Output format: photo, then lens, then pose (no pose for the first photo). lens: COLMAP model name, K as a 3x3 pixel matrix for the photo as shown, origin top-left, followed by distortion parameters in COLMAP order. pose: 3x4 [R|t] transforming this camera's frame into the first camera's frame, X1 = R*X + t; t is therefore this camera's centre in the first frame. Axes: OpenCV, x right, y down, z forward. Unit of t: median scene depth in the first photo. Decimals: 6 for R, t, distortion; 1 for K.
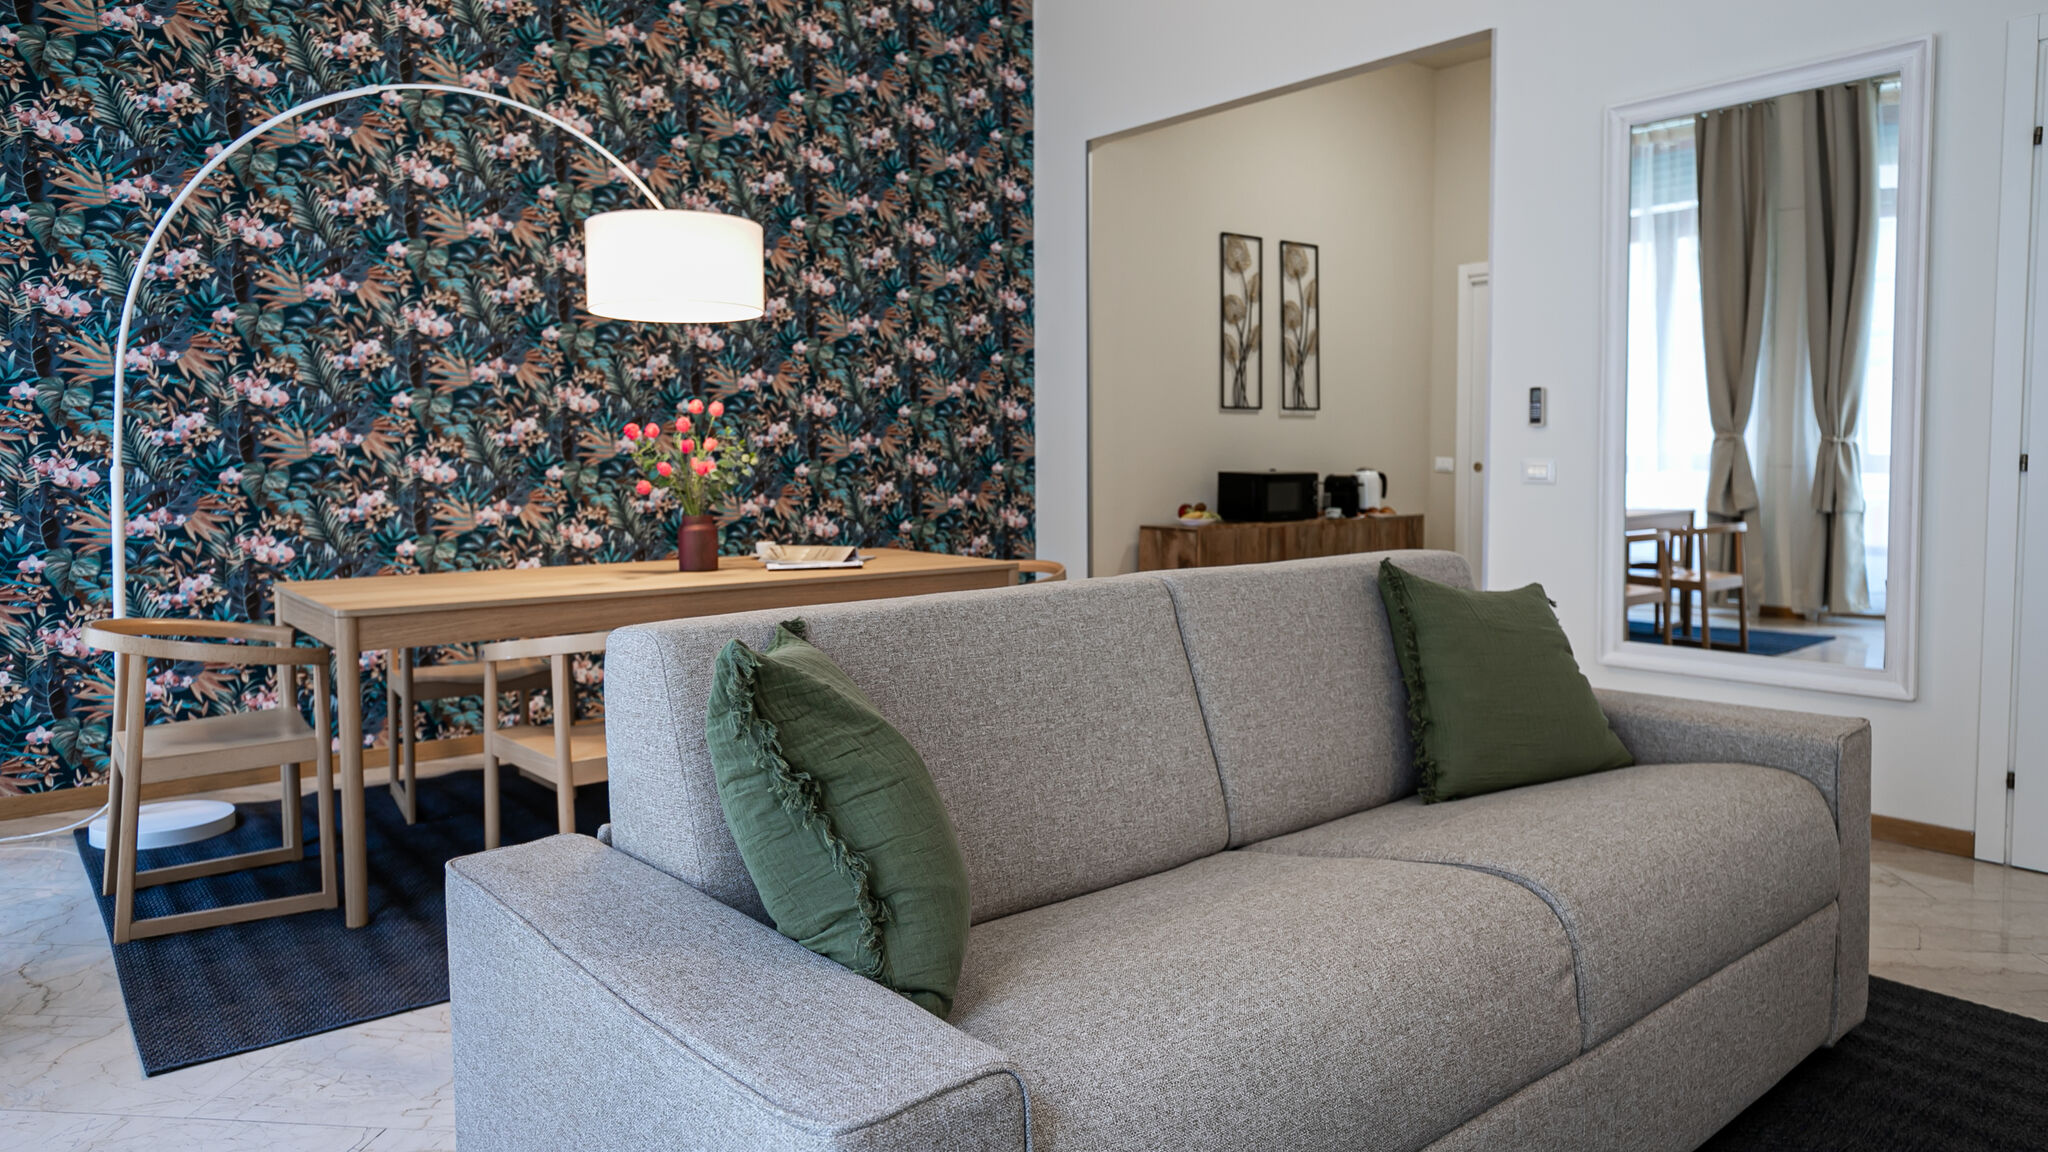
lens RADIAL K [[1304.5, 0, 1032.9], [0, 1304.5, 572.4], [0, 0, 1]] dist [0.001649, -0.000434]
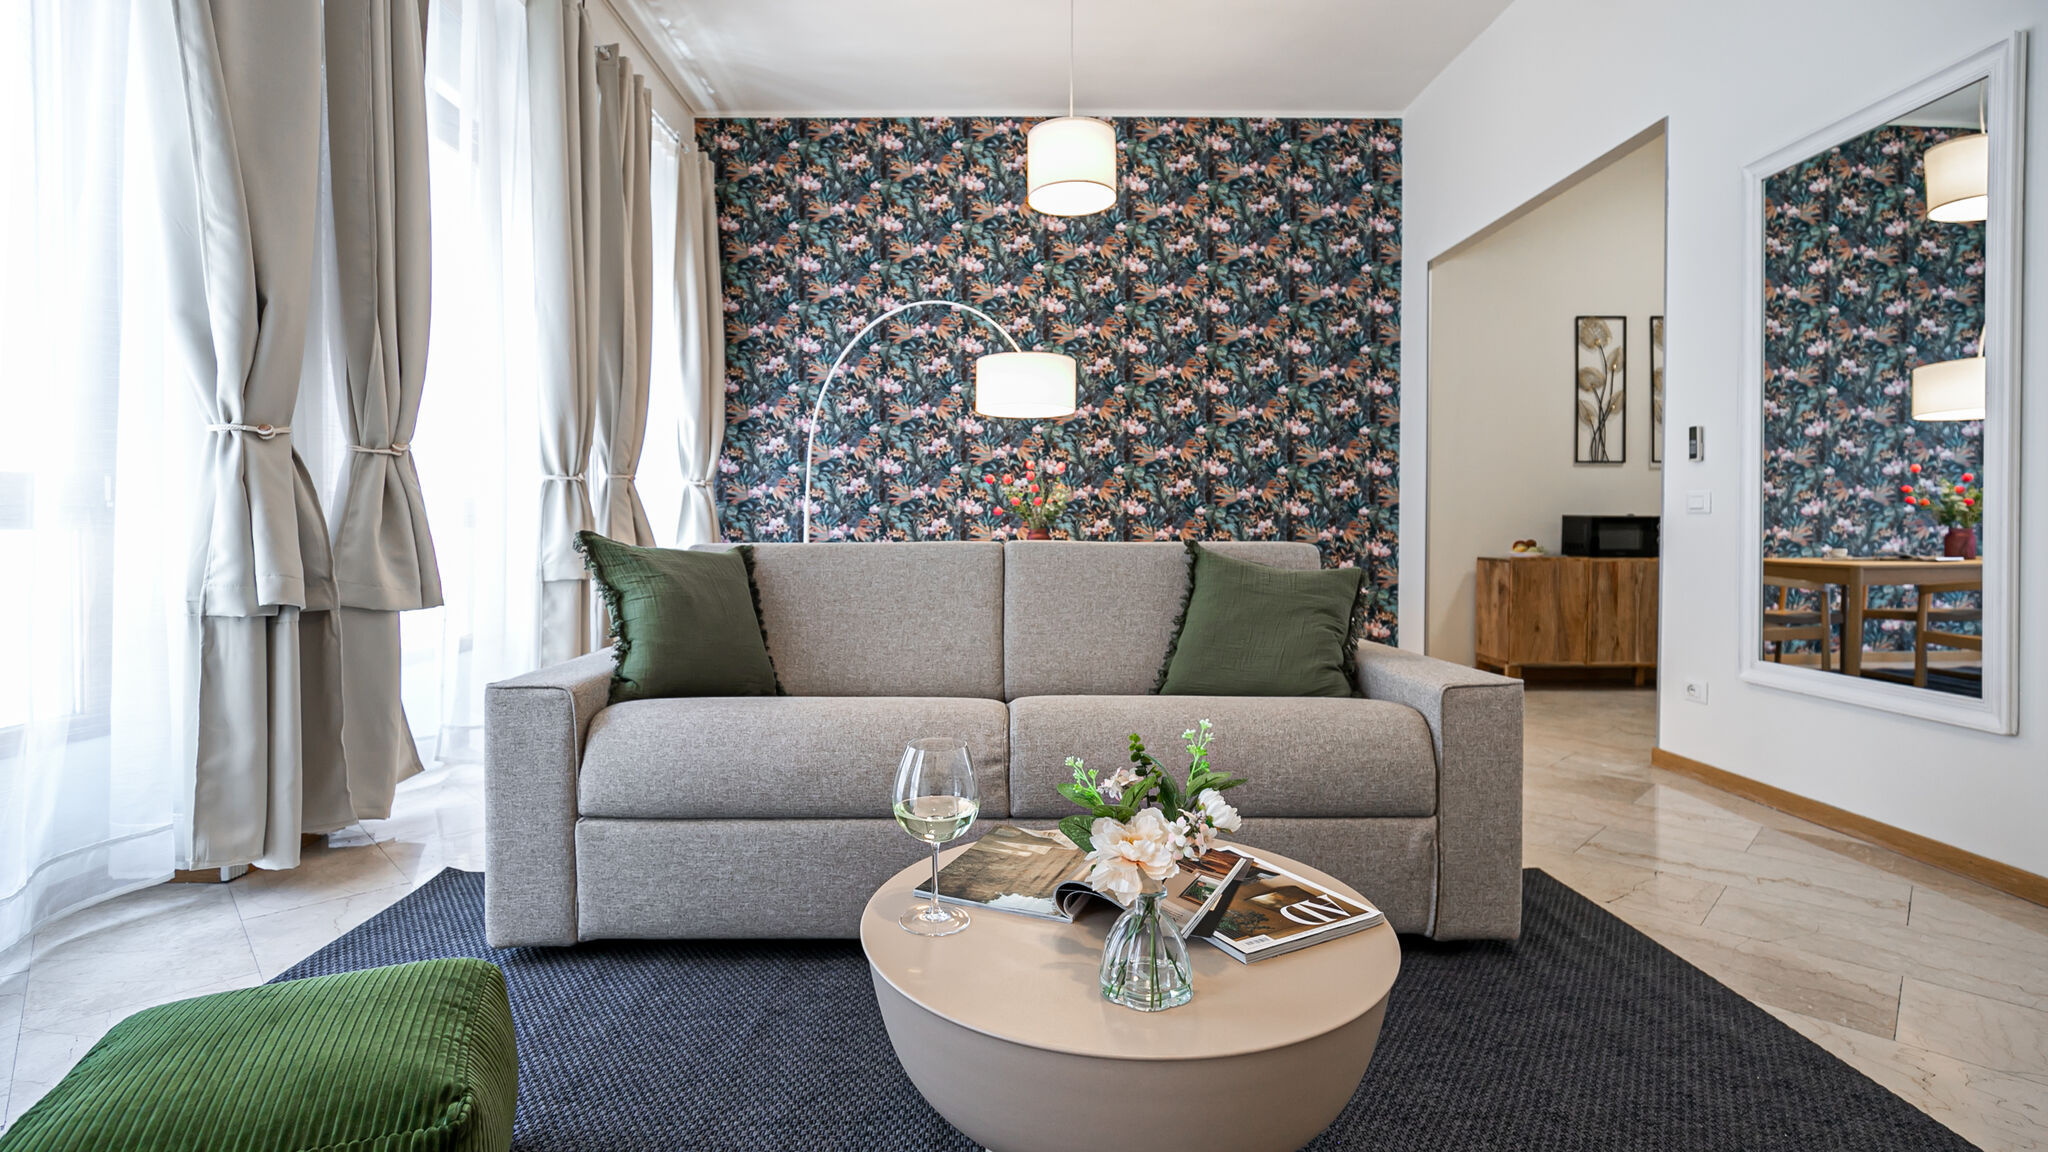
lens RADIAL K [[950.7, 0, 1019.8], [0, 950.7, 570.7], [0, 0, 1]] dist [-0.008297, 0.000703]
pose [[0.778538, 0.036560, -0.626532, 0.438540], [-0.062695, 0.997839, -0.019679, 0.031403], [0.624459, 0.054601, 0.779147, 0.023318]]
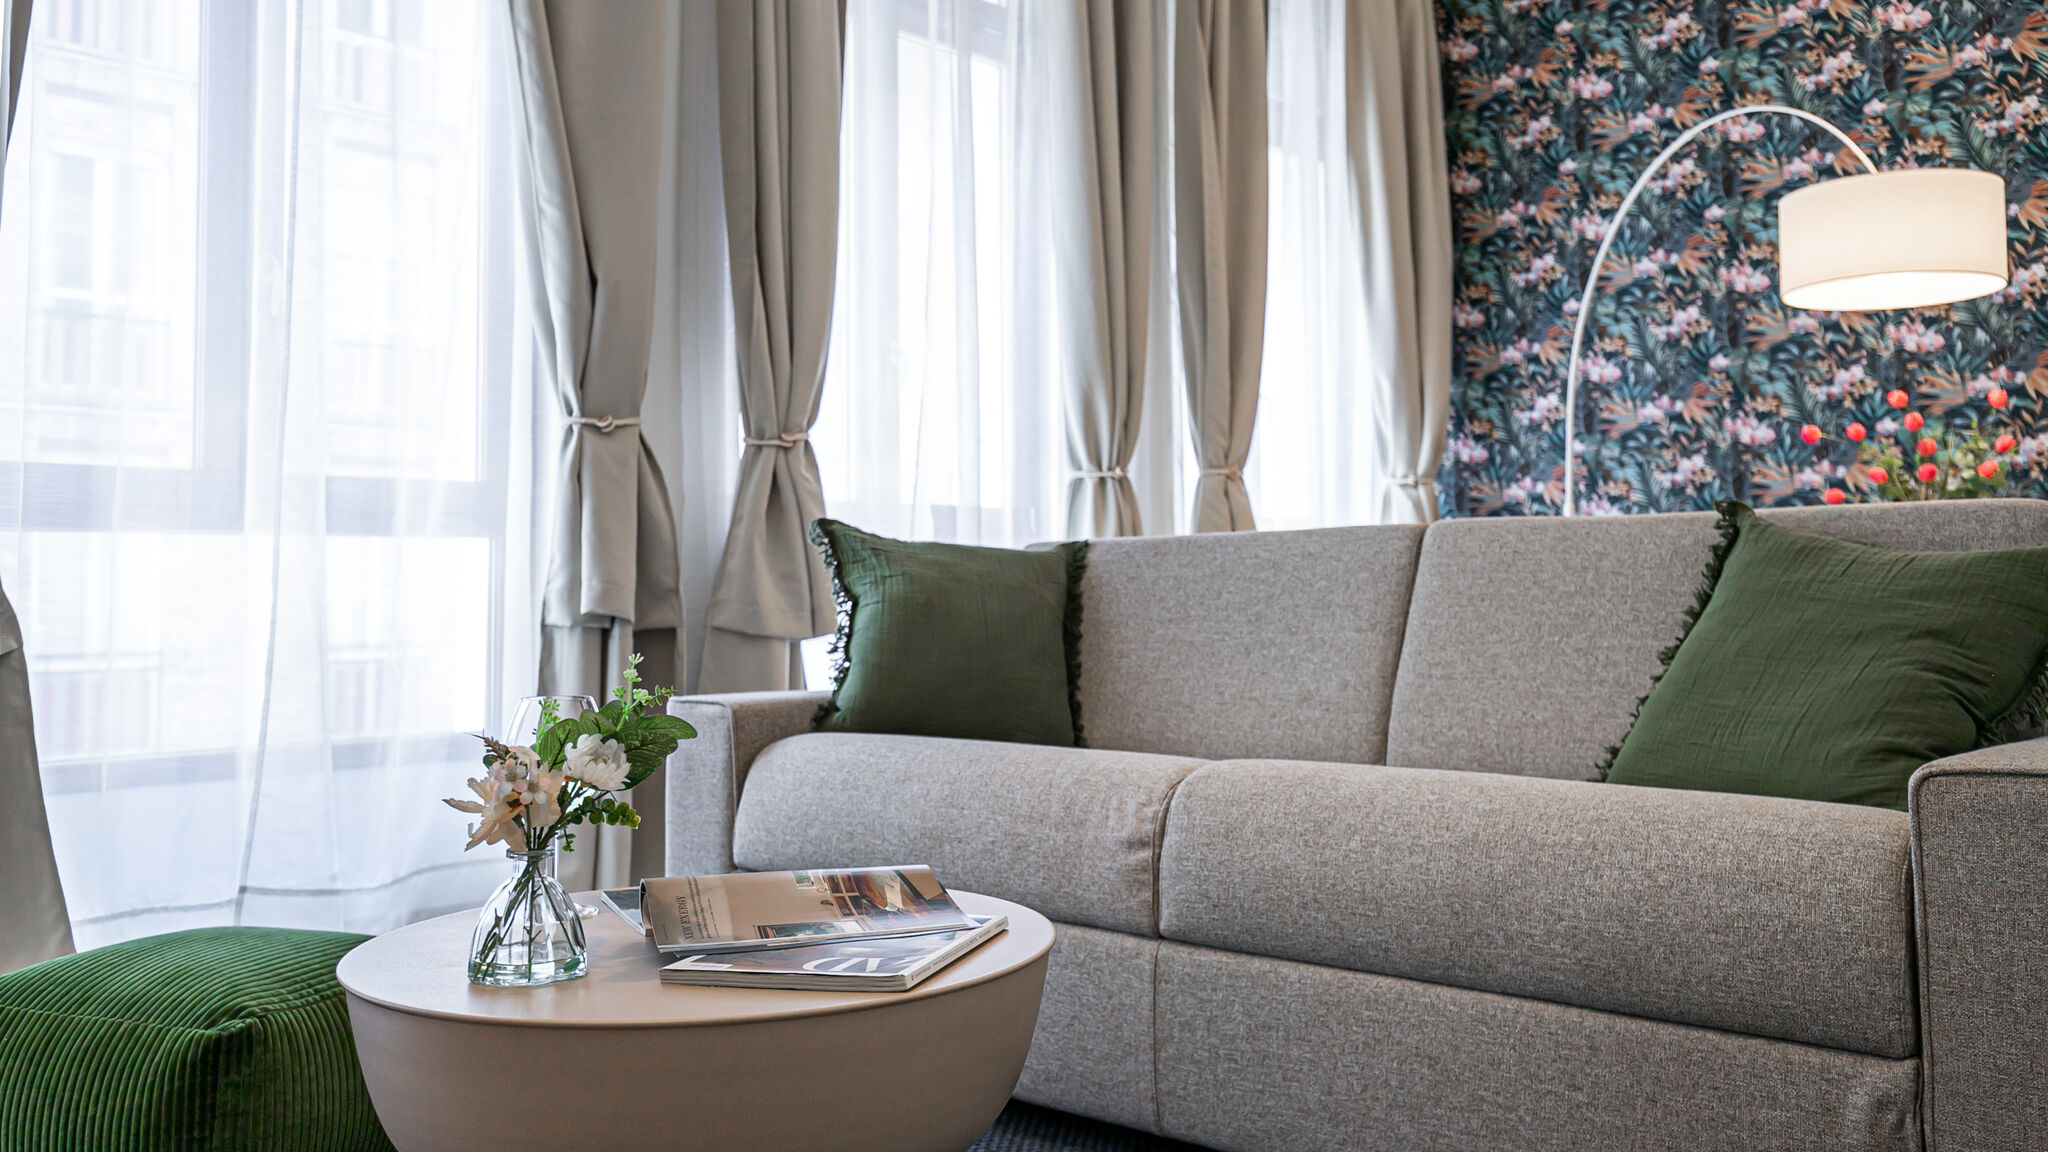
lens RADIAL K [[1735.7, 0, 1015.6], [0, 1735.7, 559.3], [0, 0, 1]] dist [0.003873, 0.008289]
pose [[0.125155, -0.018709, -0.991961, 0.663390], [-0.081169, 0.996277, -0.029032, 0.046288], [0.988811, 0.084150, 0.123171, 0.262091]]
